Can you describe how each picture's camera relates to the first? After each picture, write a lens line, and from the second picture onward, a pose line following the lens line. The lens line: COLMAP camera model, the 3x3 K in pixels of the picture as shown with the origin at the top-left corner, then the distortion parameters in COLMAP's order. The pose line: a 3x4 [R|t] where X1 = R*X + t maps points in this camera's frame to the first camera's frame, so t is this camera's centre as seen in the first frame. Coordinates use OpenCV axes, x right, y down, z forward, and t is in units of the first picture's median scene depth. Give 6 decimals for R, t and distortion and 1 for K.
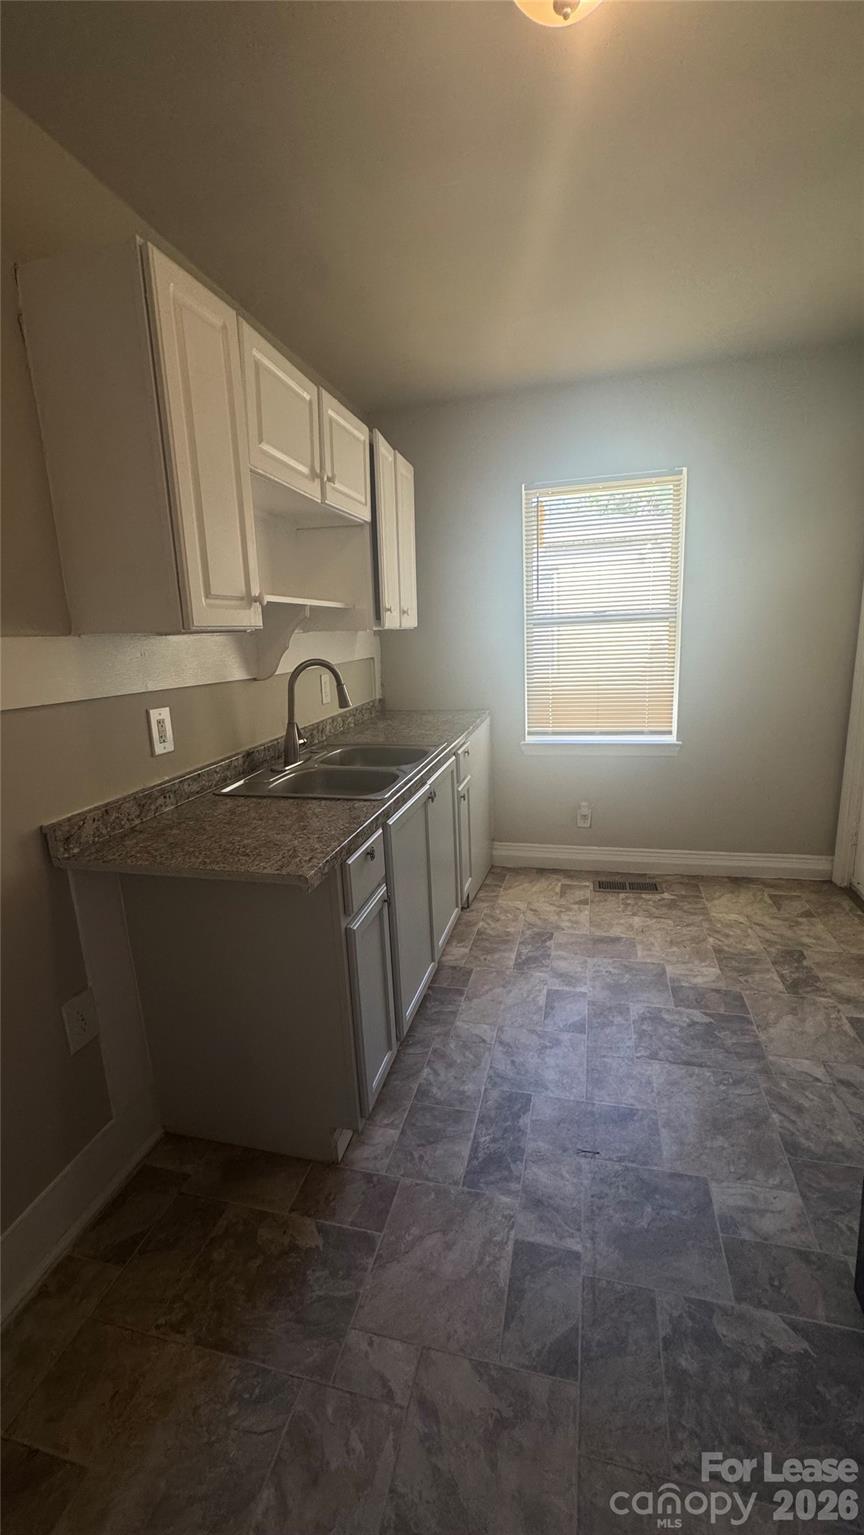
lens RADIAL K [[624.0, 0, 427.0], [0, 624.0, 765.0], [0, 0, 1]] dist [-0.002665, -0.000353]
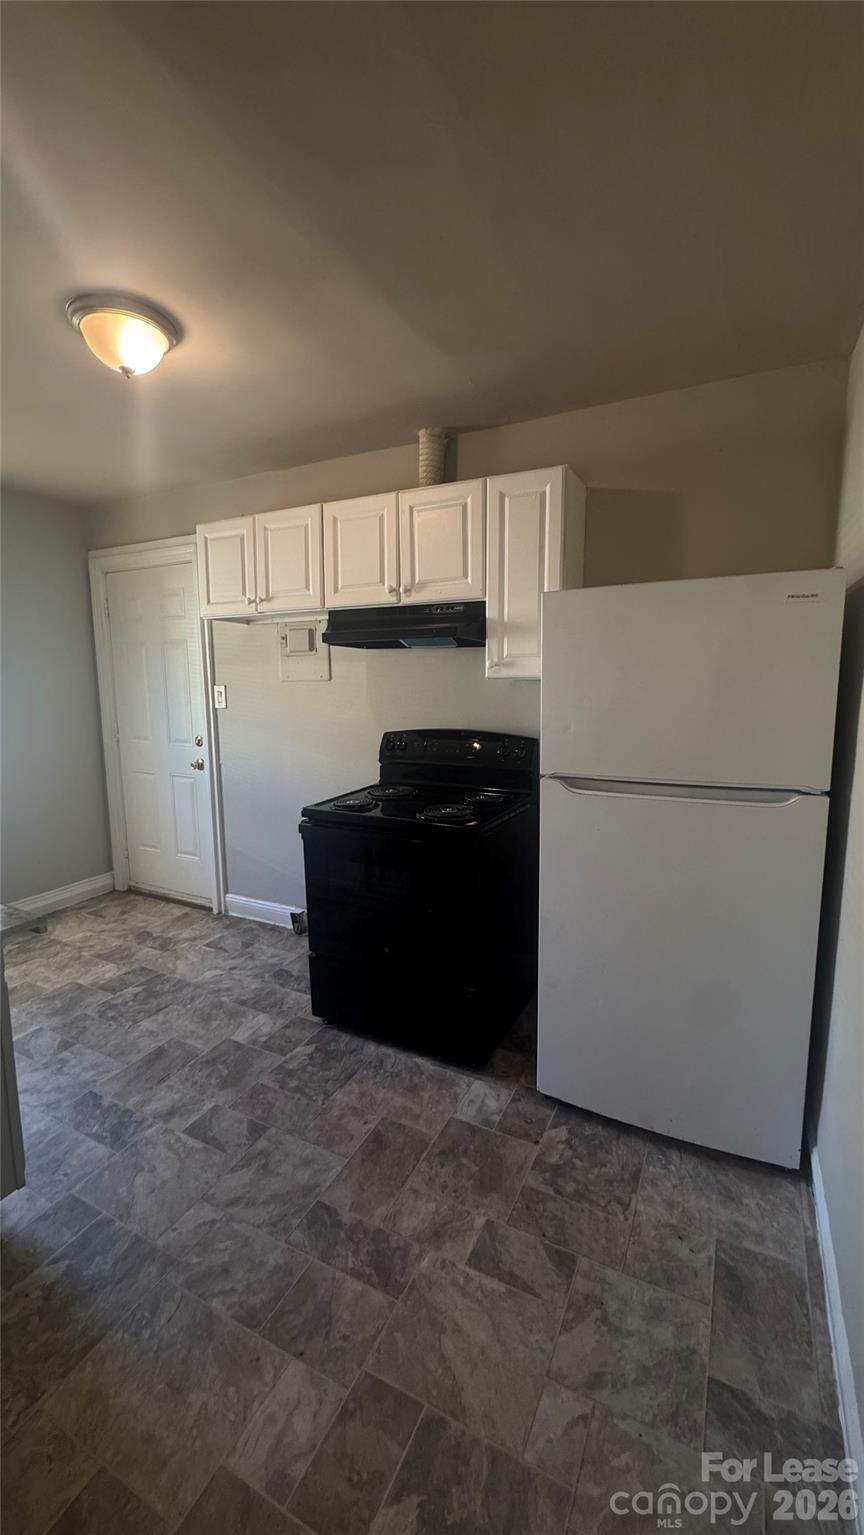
lens RADIAL K [[624.0, 0, 428.5], [0, 624.0, 767.1], [0, 0, 1]] dist [-0.002665, -0.000353]
pose [[0.220786, -0.102285, 0.969944, -0.685169], [0.197177, 0.978632, 0.058318, -0.028218], [-0.955183, 0.178375, 0.236236, -0.029666]]
